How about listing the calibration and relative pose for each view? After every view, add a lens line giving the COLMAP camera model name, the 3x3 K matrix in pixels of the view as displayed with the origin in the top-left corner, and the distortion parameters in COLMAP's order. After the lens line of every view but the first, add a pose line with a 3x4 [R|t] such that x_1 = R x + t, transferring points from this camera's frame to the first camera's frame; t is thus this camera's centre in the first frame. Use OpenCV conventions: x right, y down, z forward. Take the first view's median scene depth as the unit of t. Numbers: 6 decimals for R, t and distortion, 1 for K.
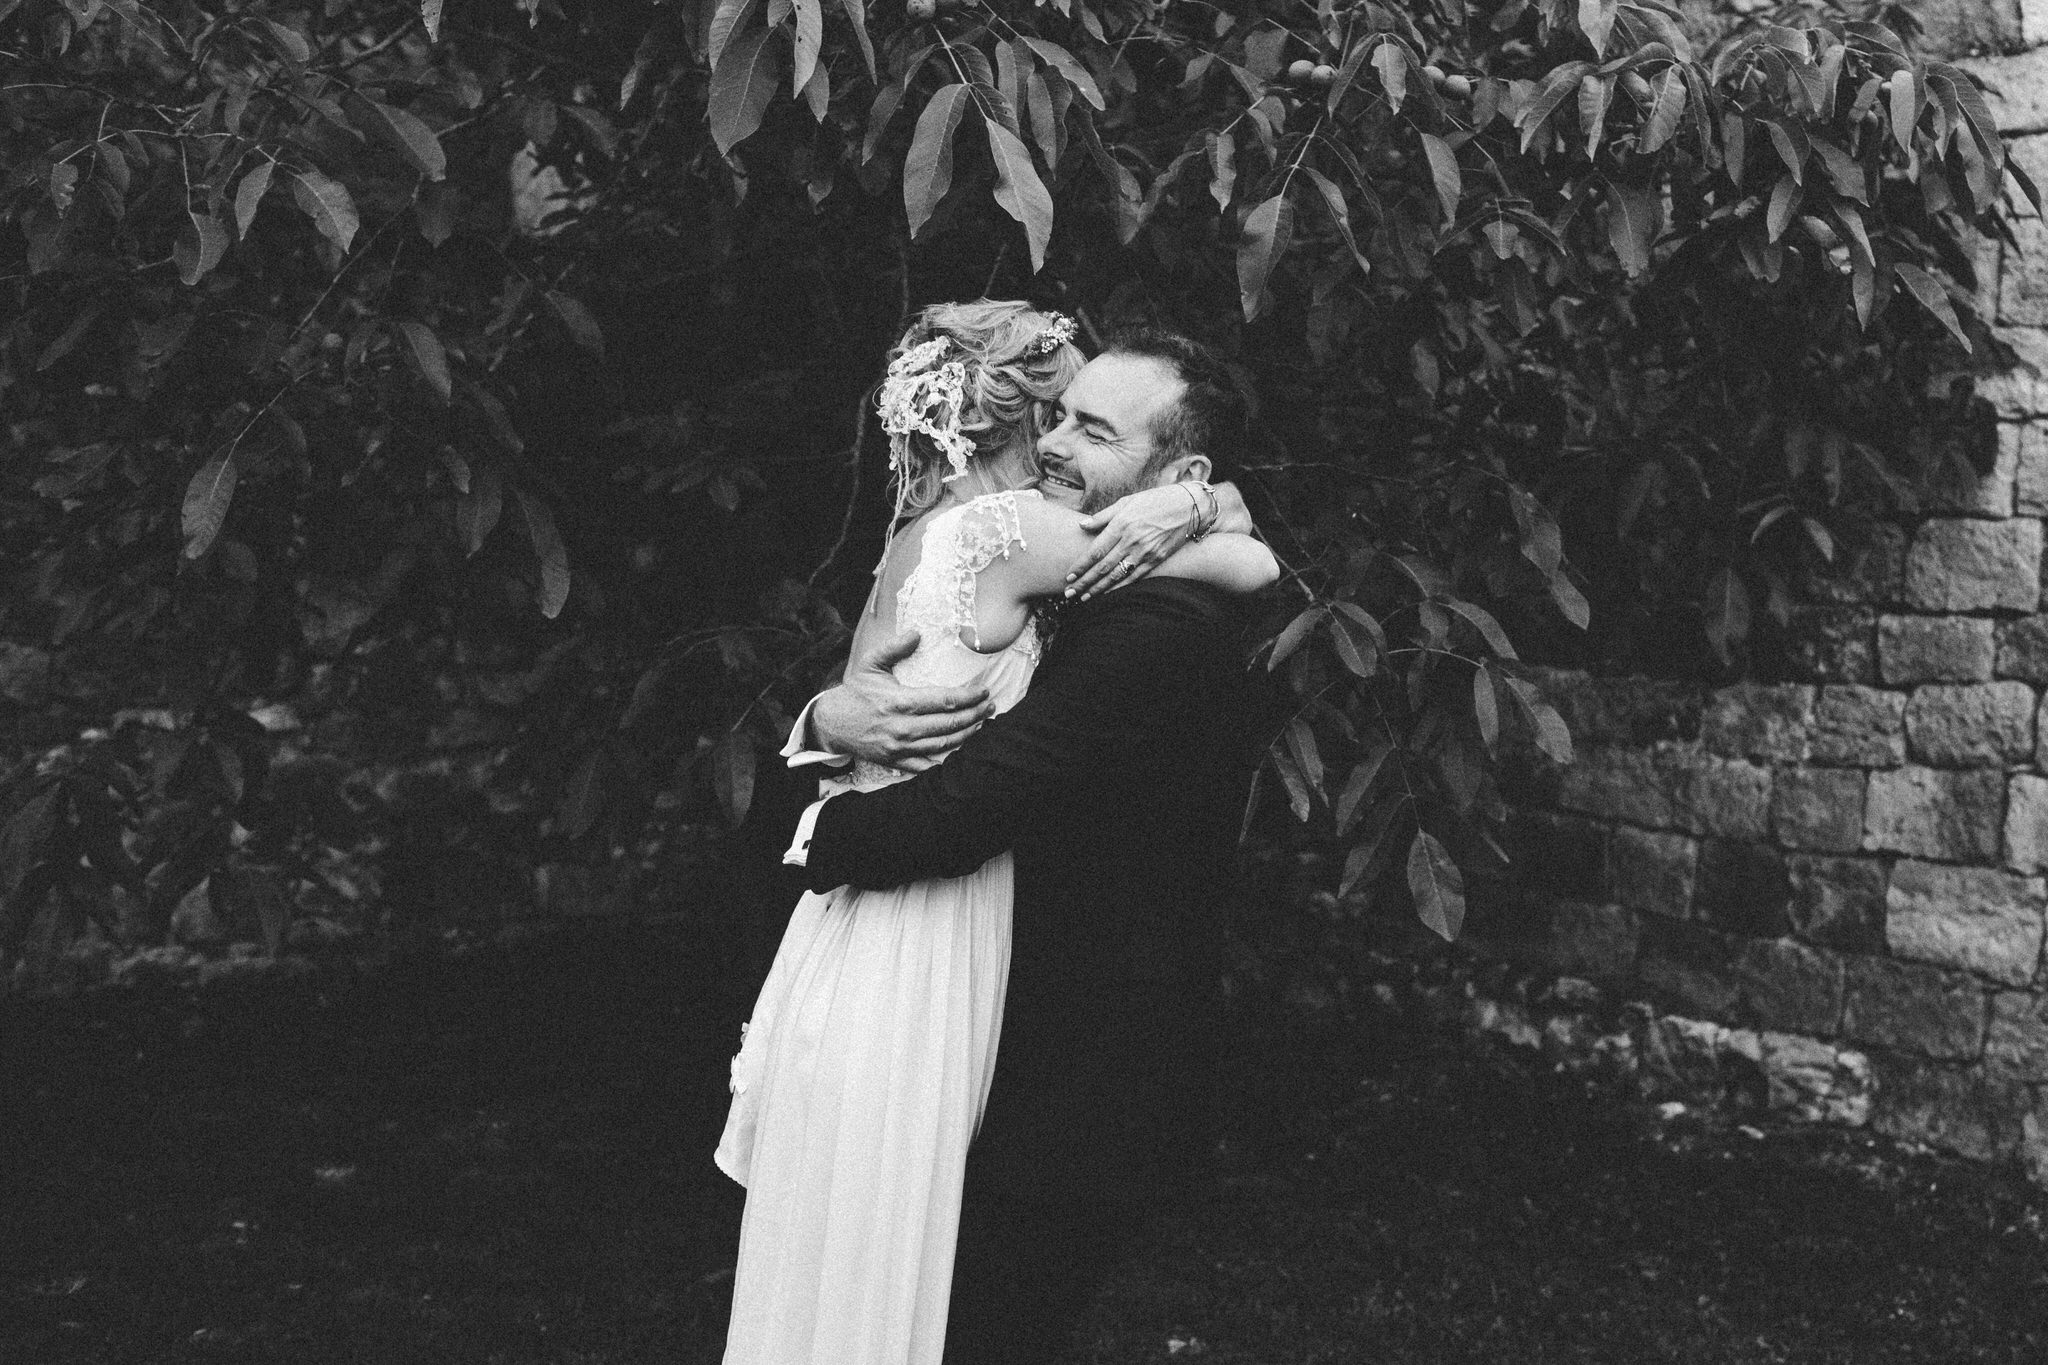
lens RADIAL K [[2176.5, 0, 1179.1], [0, 2176.5, 650.0], [0, 0, 1]] dist [-0.099231, 0.126150]
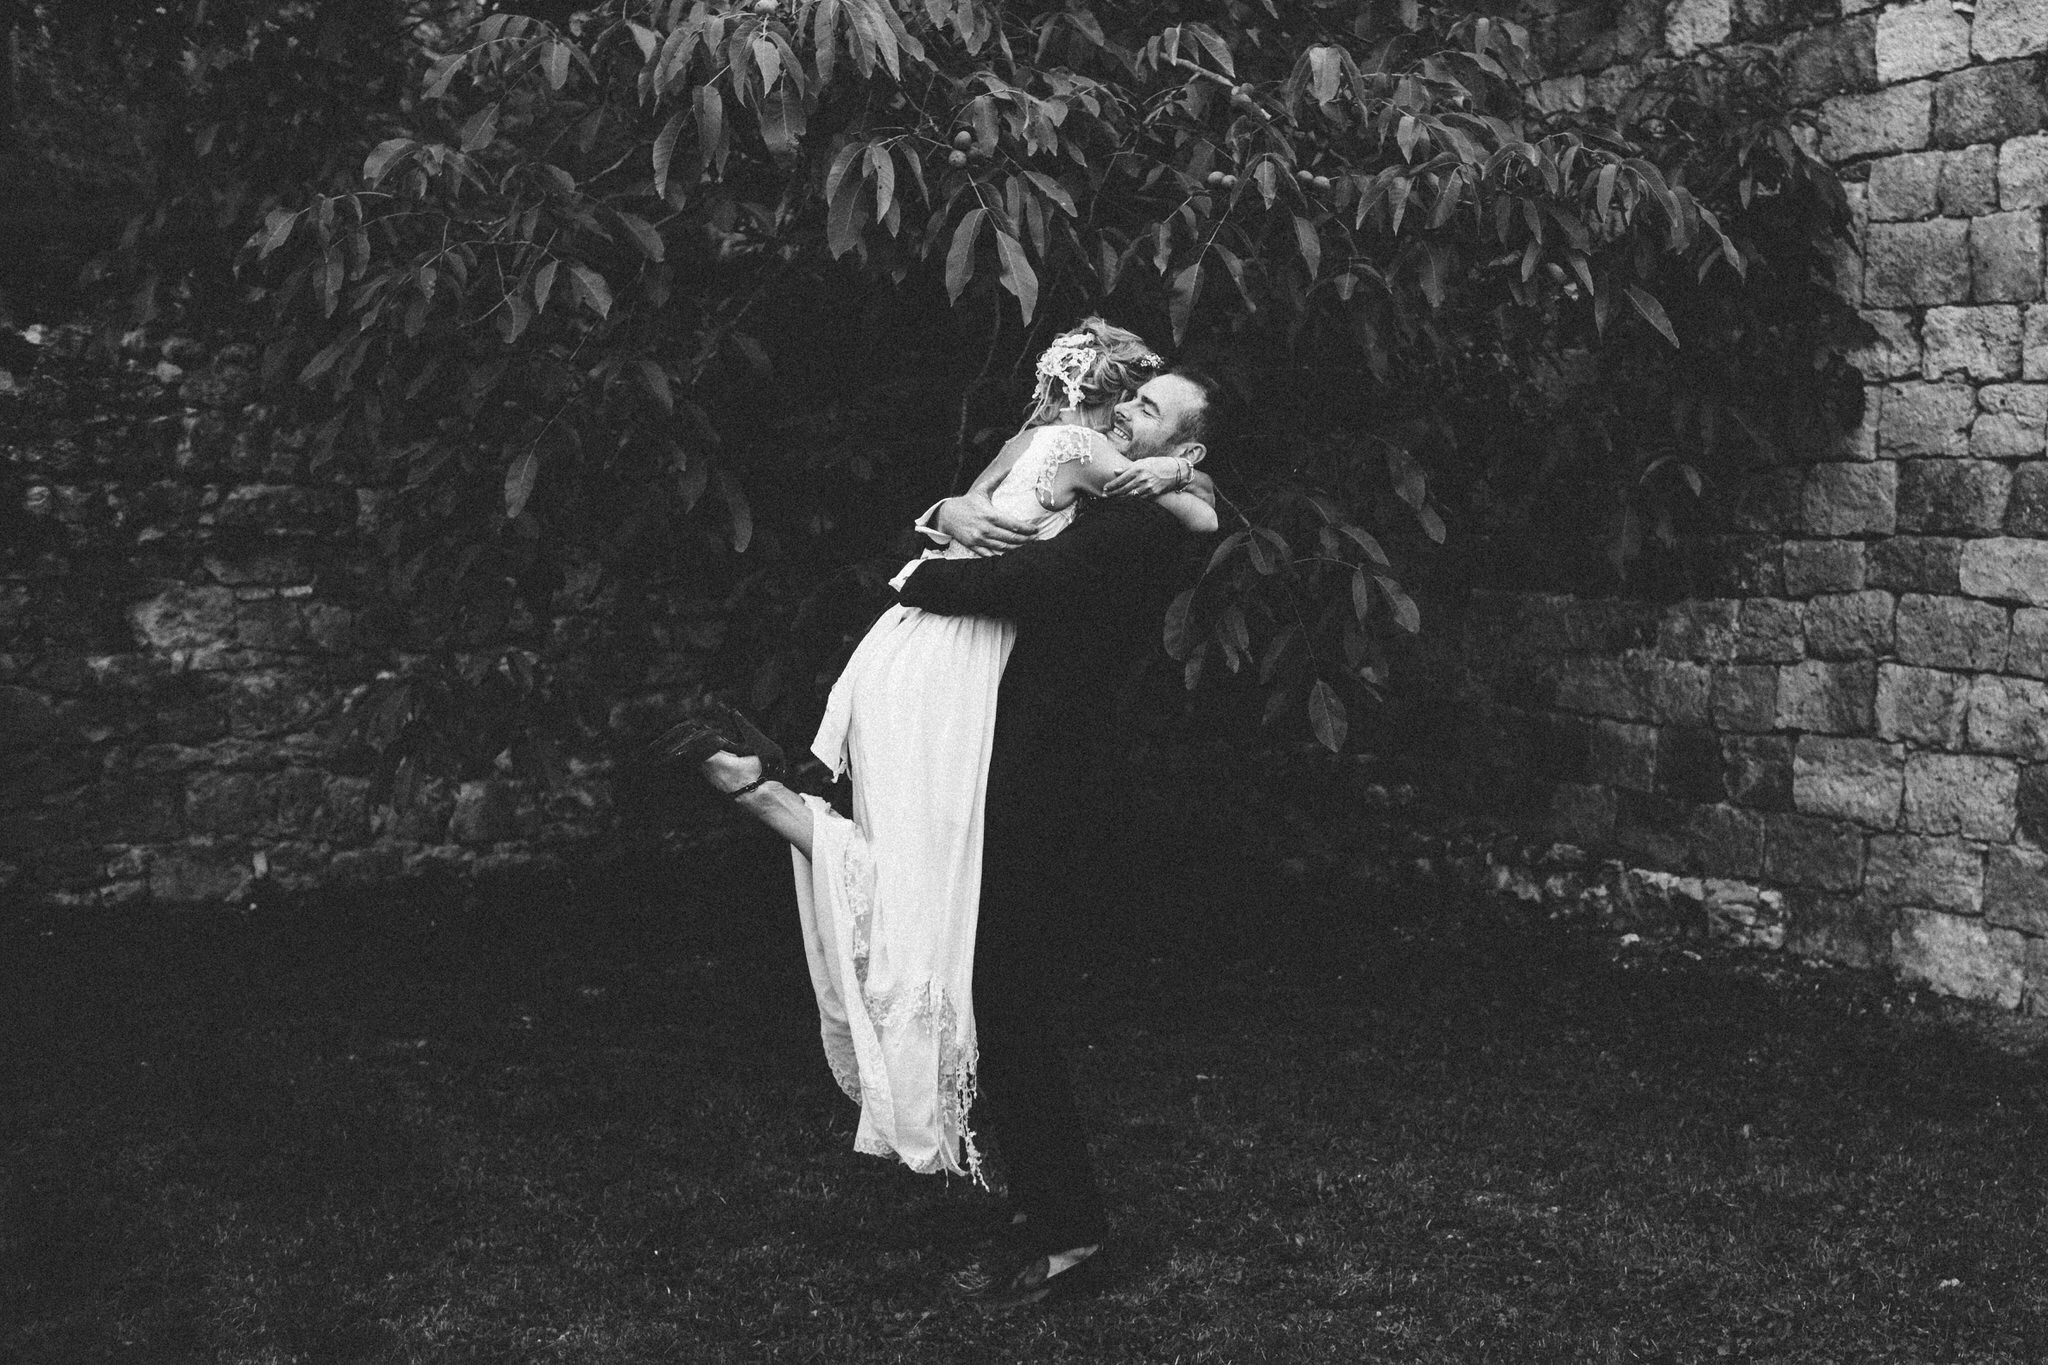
lens RADIAL K [[2274.6, 0, 1250.3], [0, 2274.6, 672.1], [0, 0, 1]] dist [-0.088477, 0.081864]
pose [[0.997682, -0.021174, -0.064676, 0.103419], [0.022452, 0.999566, 0.019092, 0.029217], [0.064243, -0.020500, 0.997724, -0.350479]]
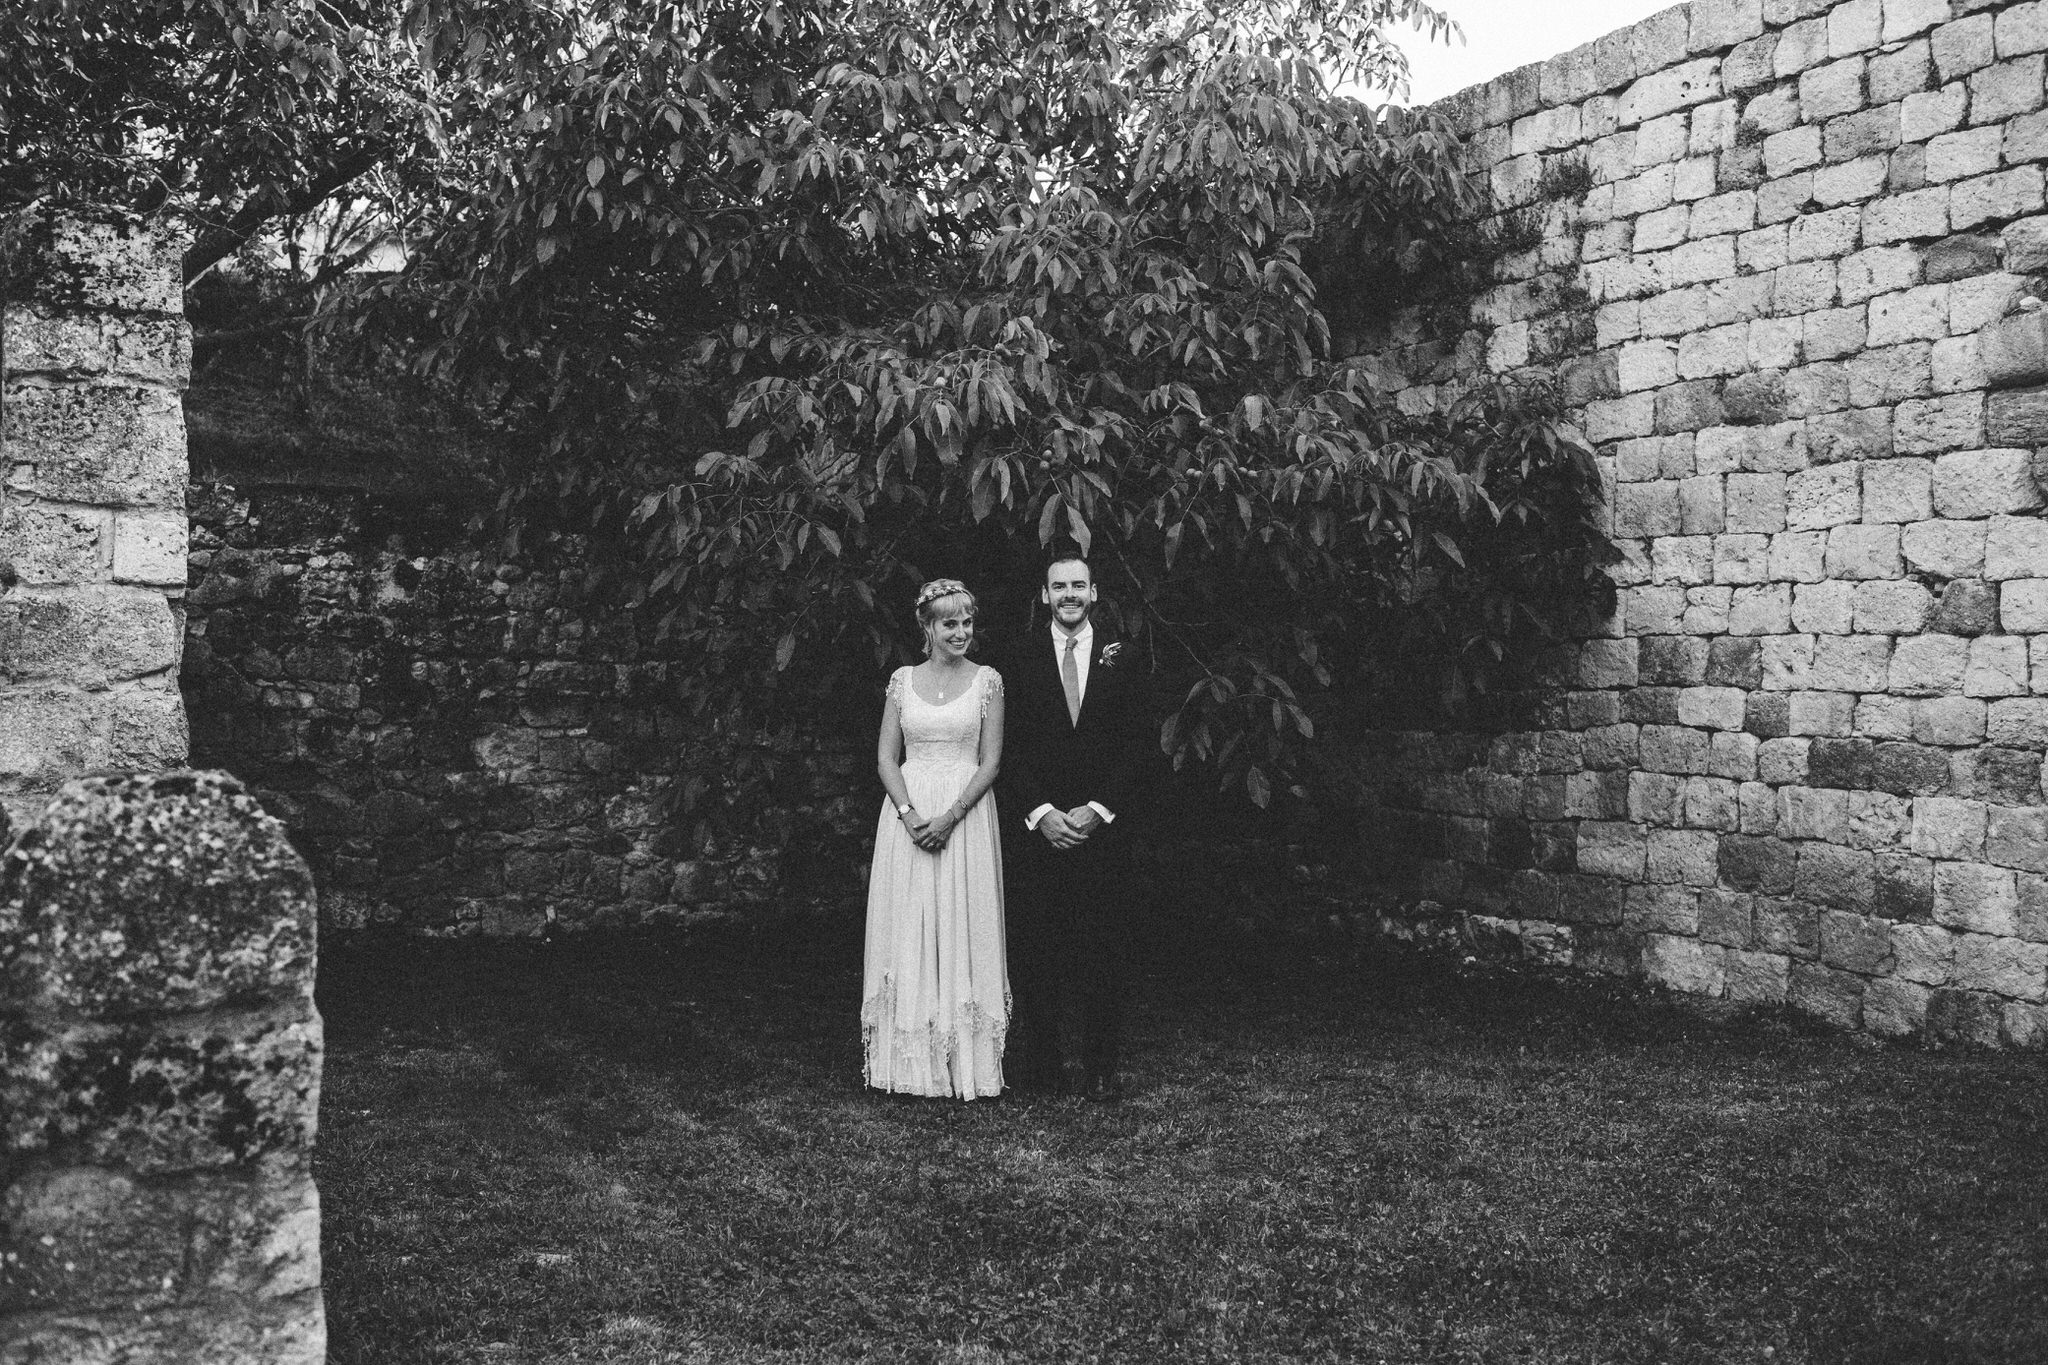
lens RADIAL K [[1977.2, 0, 1035.5], [0, 1977.2, 670.8], [0, 0, 1]] dist [-0.097791, 0.130613]
pose [[0.987575, -0.031164, -0.154028, 0.136066], [0.020492, 0.997309, -0.070396, 0.080403], [0.155807, 0.066365, 0.985556, -0.806804]]
